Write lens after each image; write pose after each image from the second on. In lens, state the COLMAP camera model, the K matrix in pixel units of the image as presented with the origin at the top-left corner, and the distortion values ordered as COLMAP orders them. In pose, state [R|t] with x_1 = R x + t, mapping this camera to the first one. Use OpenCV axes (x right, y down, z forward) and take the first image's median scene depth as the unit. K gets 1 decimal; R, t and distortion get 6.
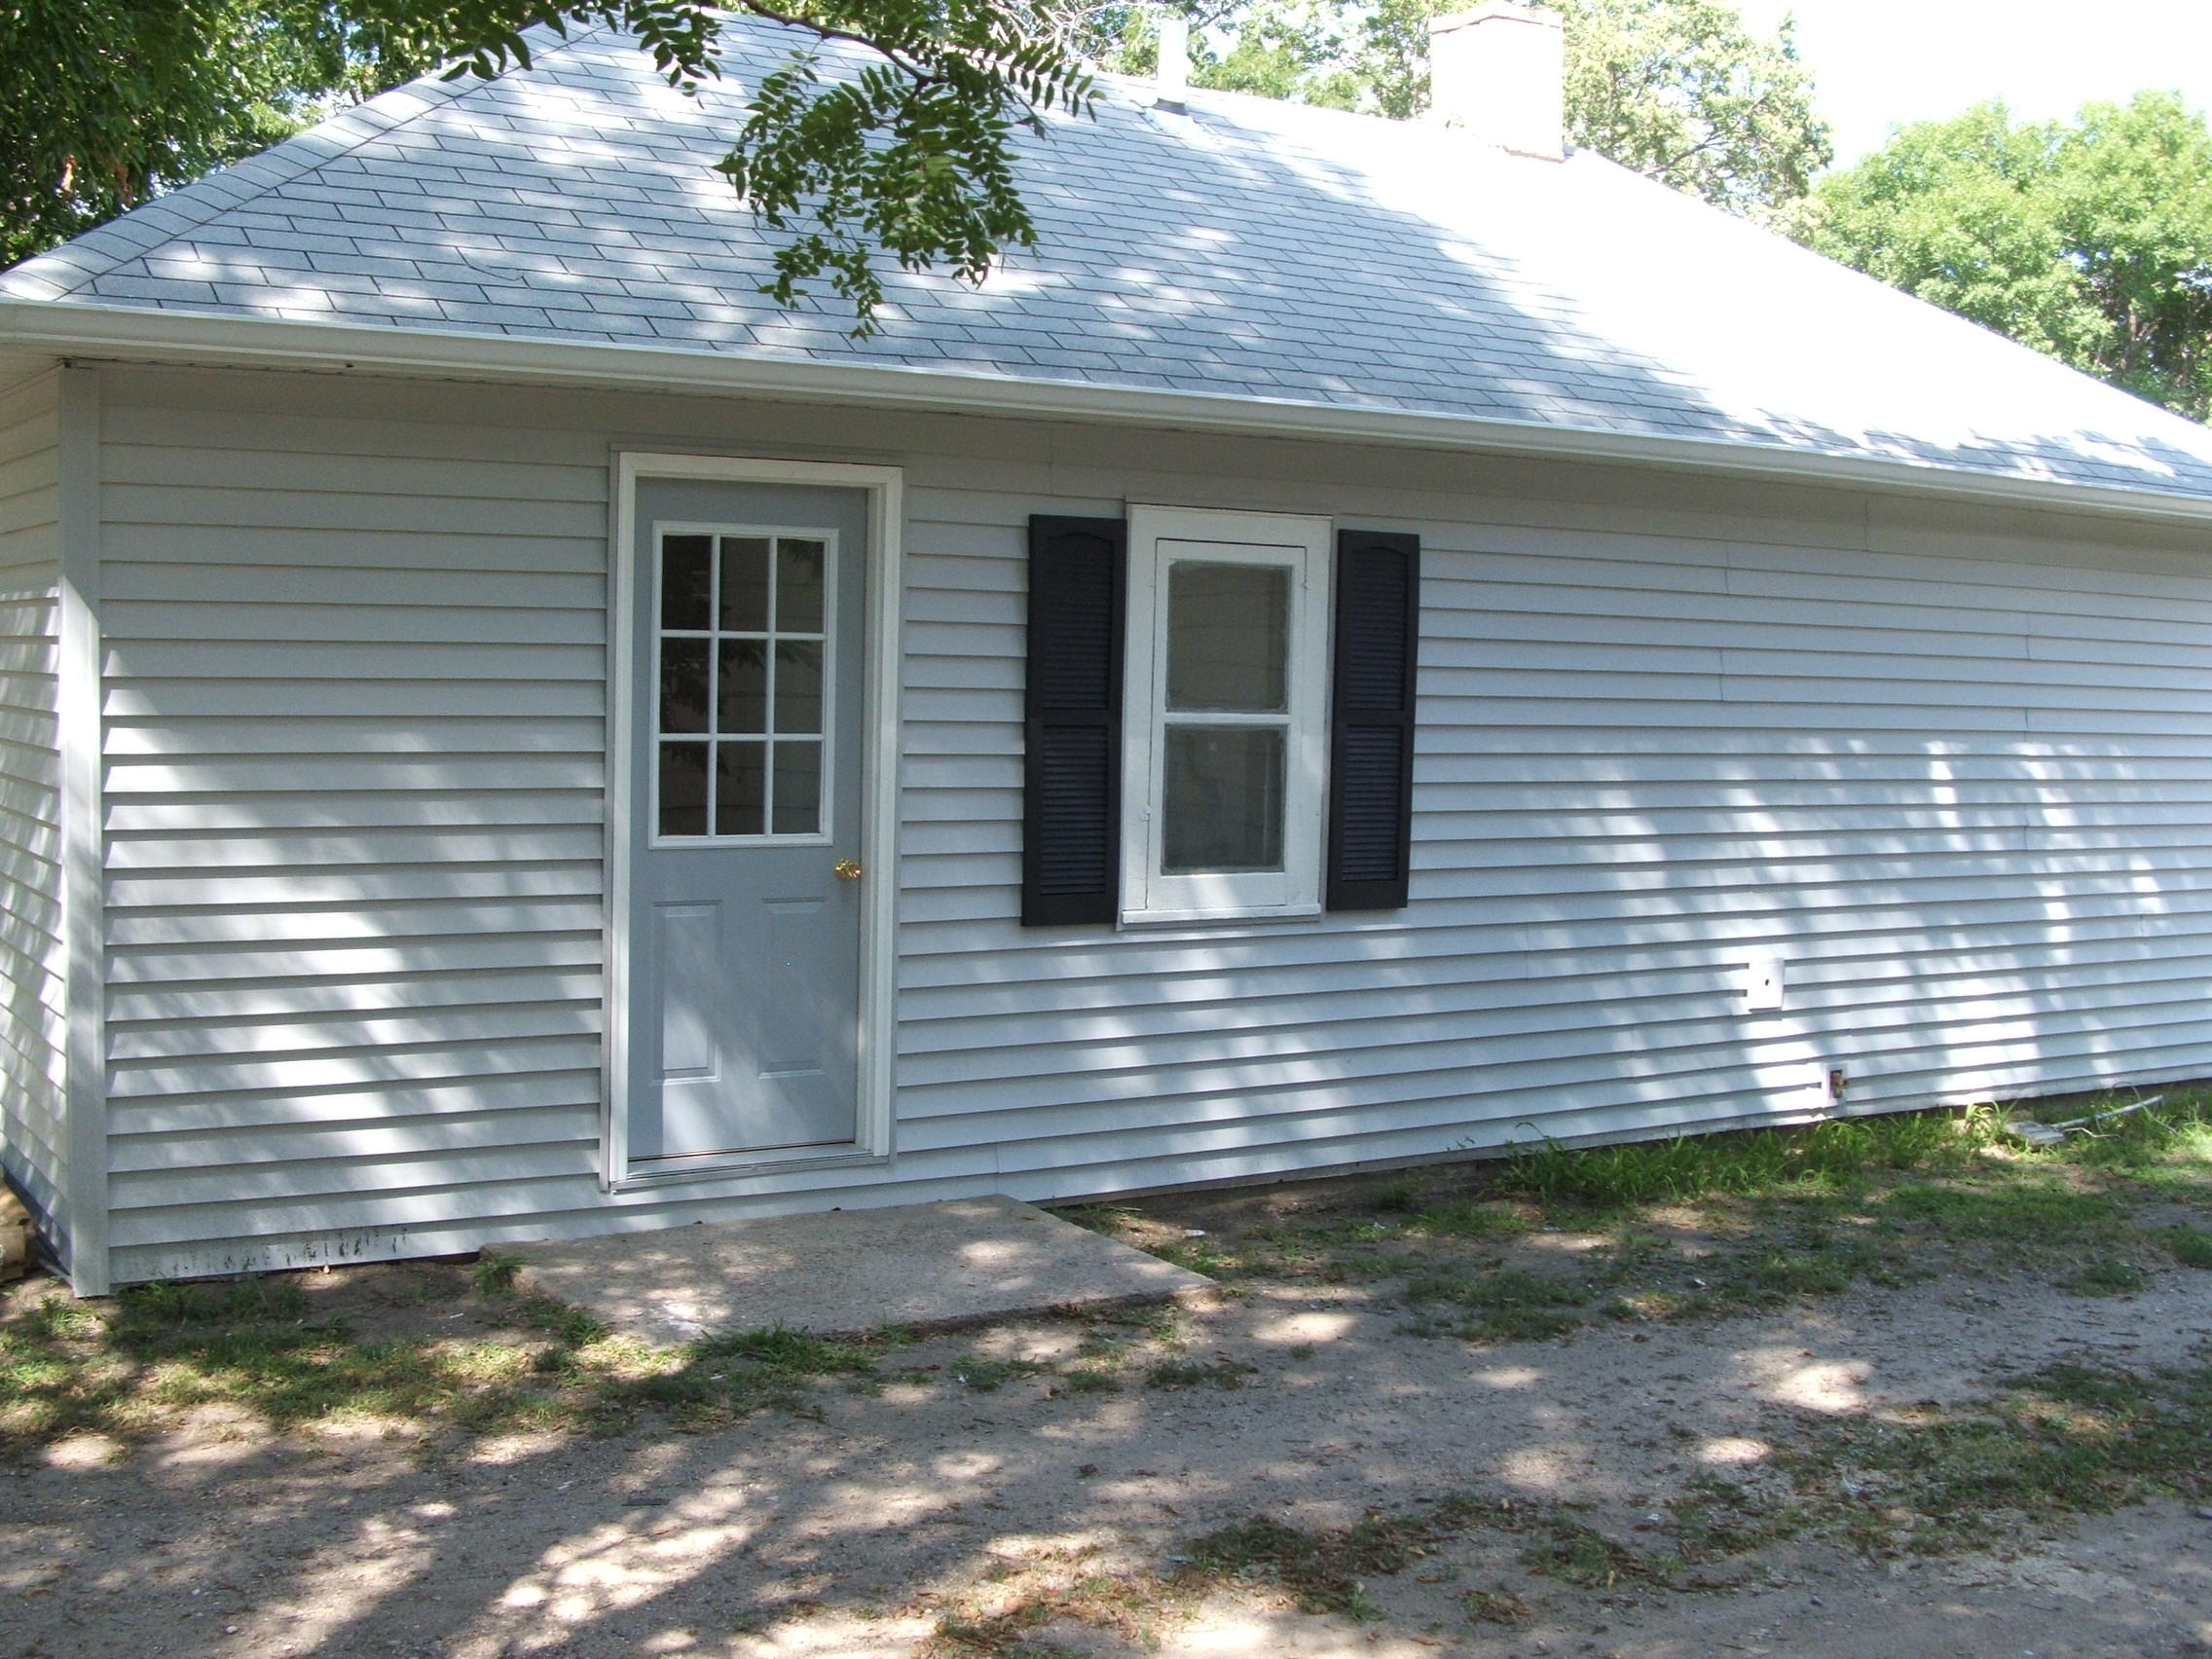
lens RADIAL K [[2626.1, 0, 1099.5], [0, 2626.1, 880.3], [0, 0, 1]] dist [-0.219144, 0.309704]
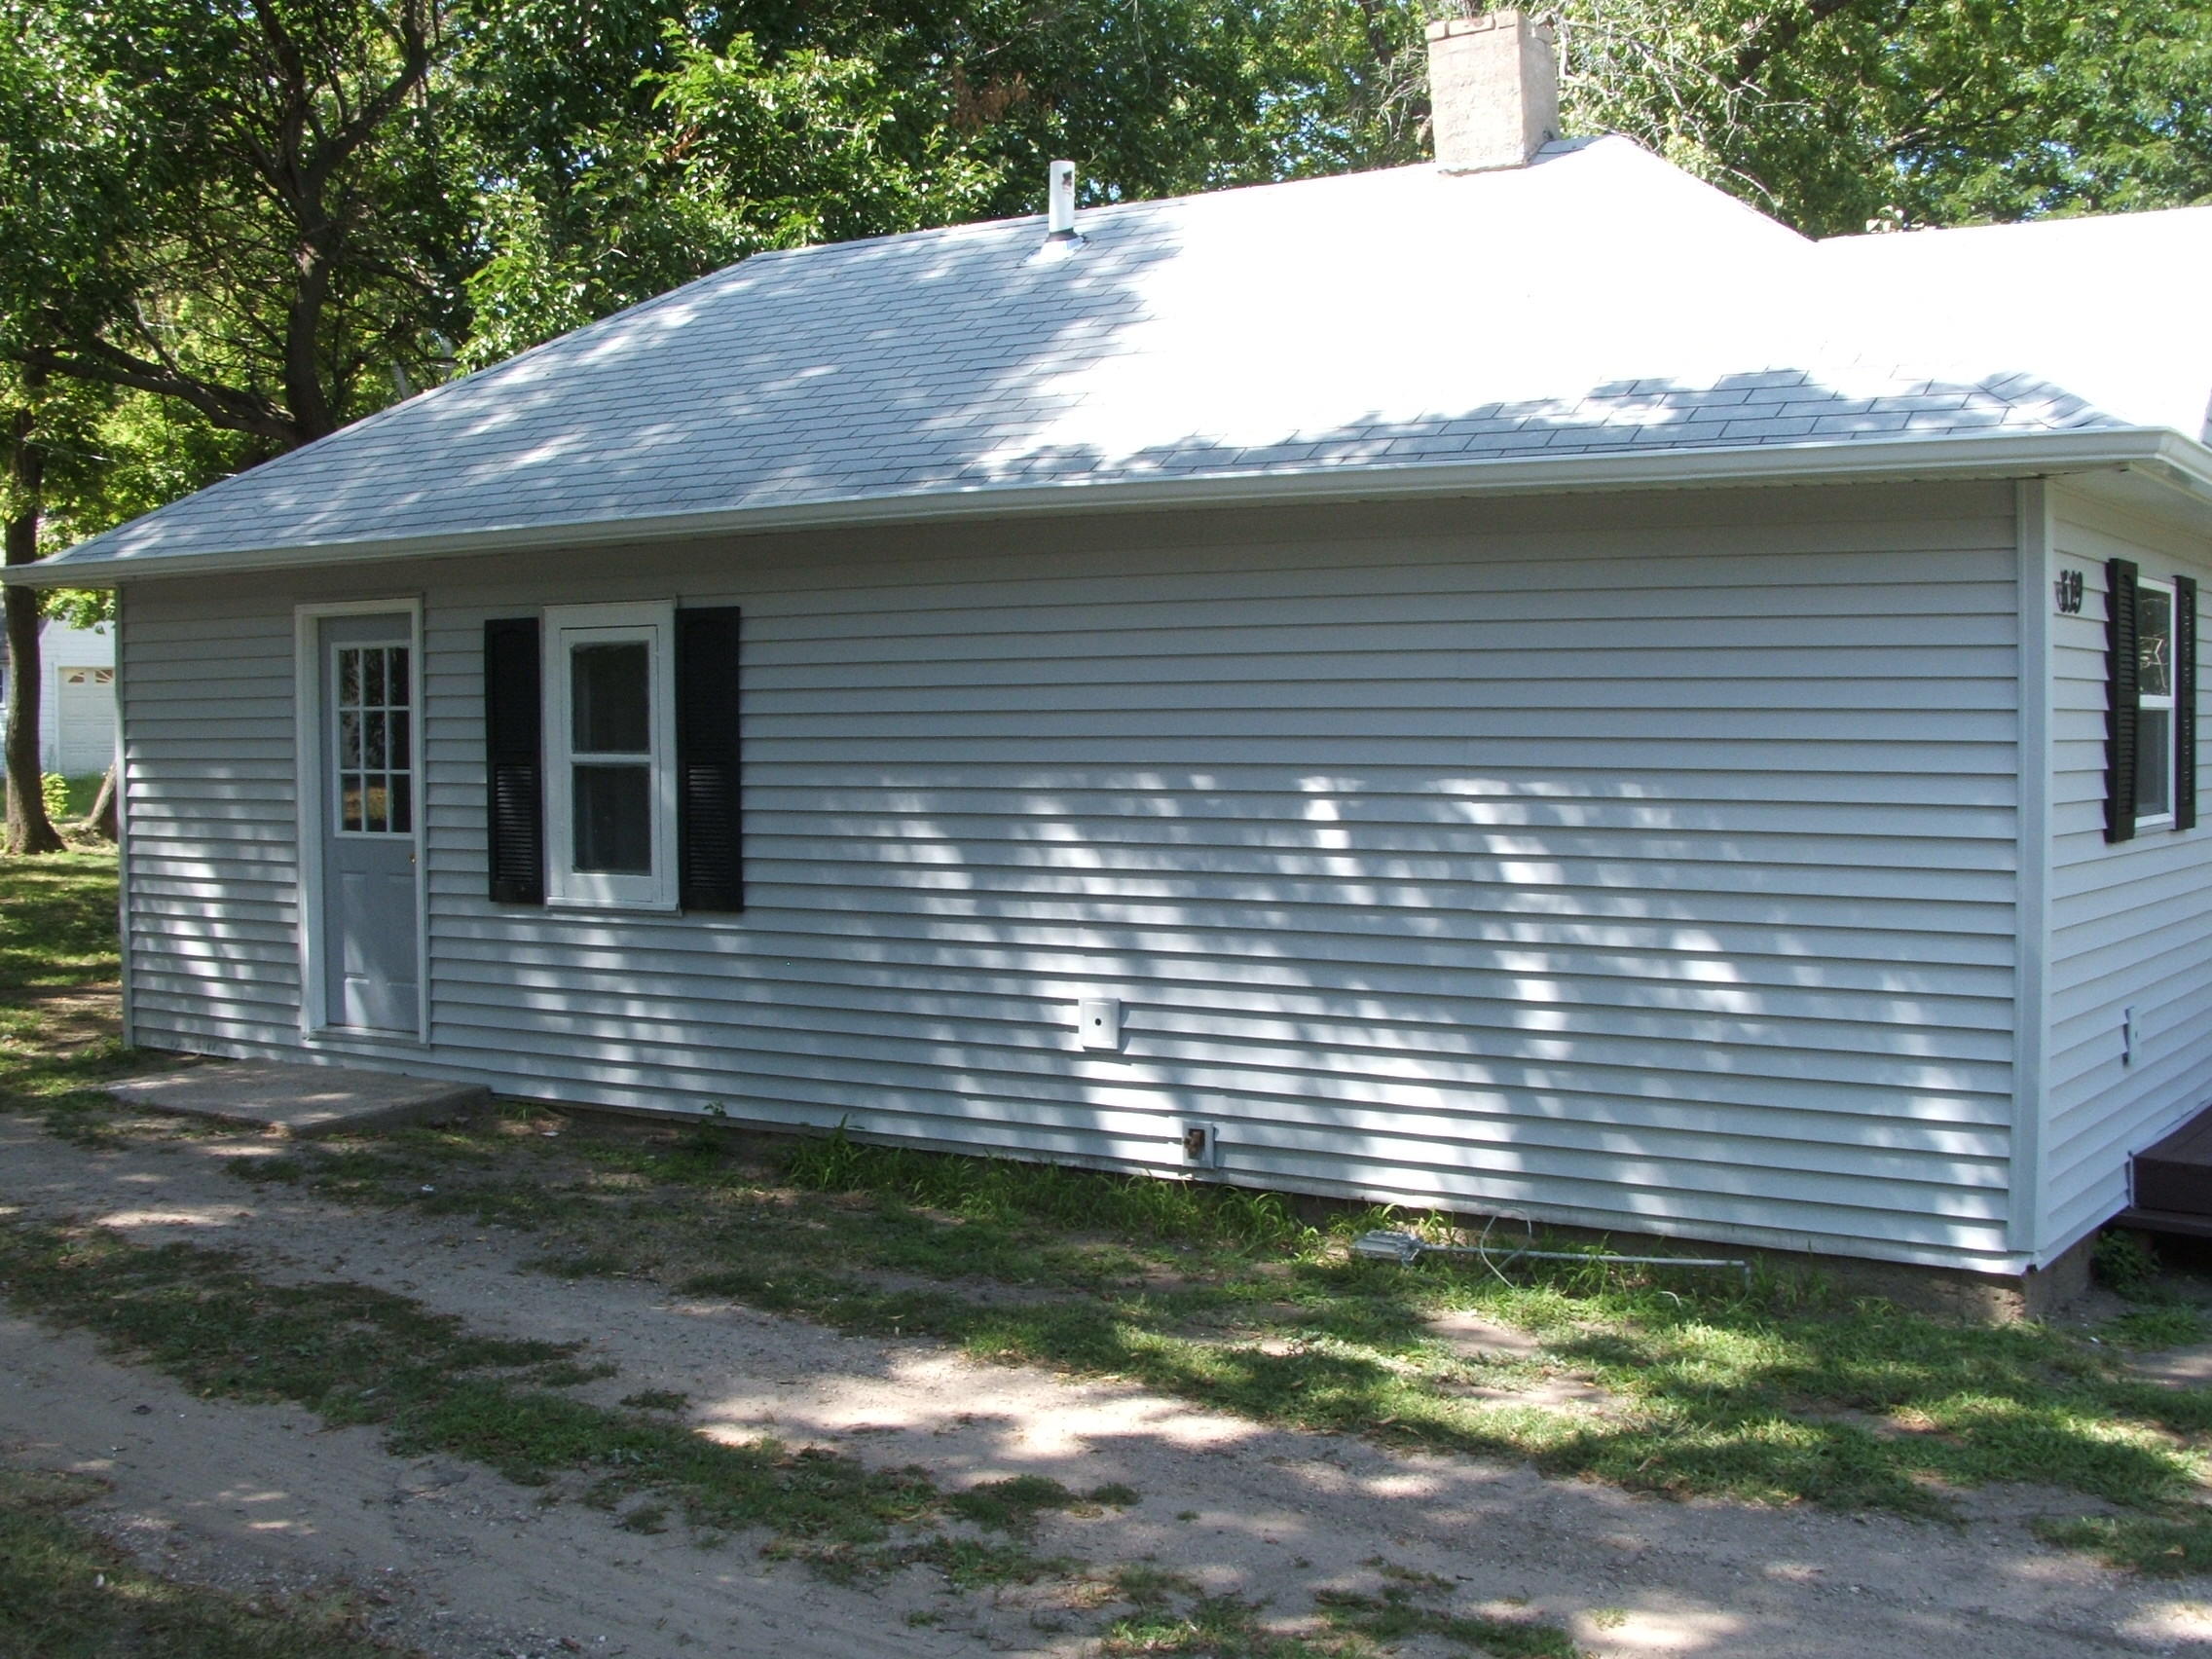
lens RADIAL K [[2626.1, 0, 1099.5], [0, 2626.1, 880.3], [0, 0, 1]] dist [-0.219144, 0.309704]
pose [[0.393863, 0.028350, -0.918732, 1.210082], [-0.067477, 0.997719, 0.001860, -0.016667], [0.916689, 0.061260, 0.394878, 0.624476]]
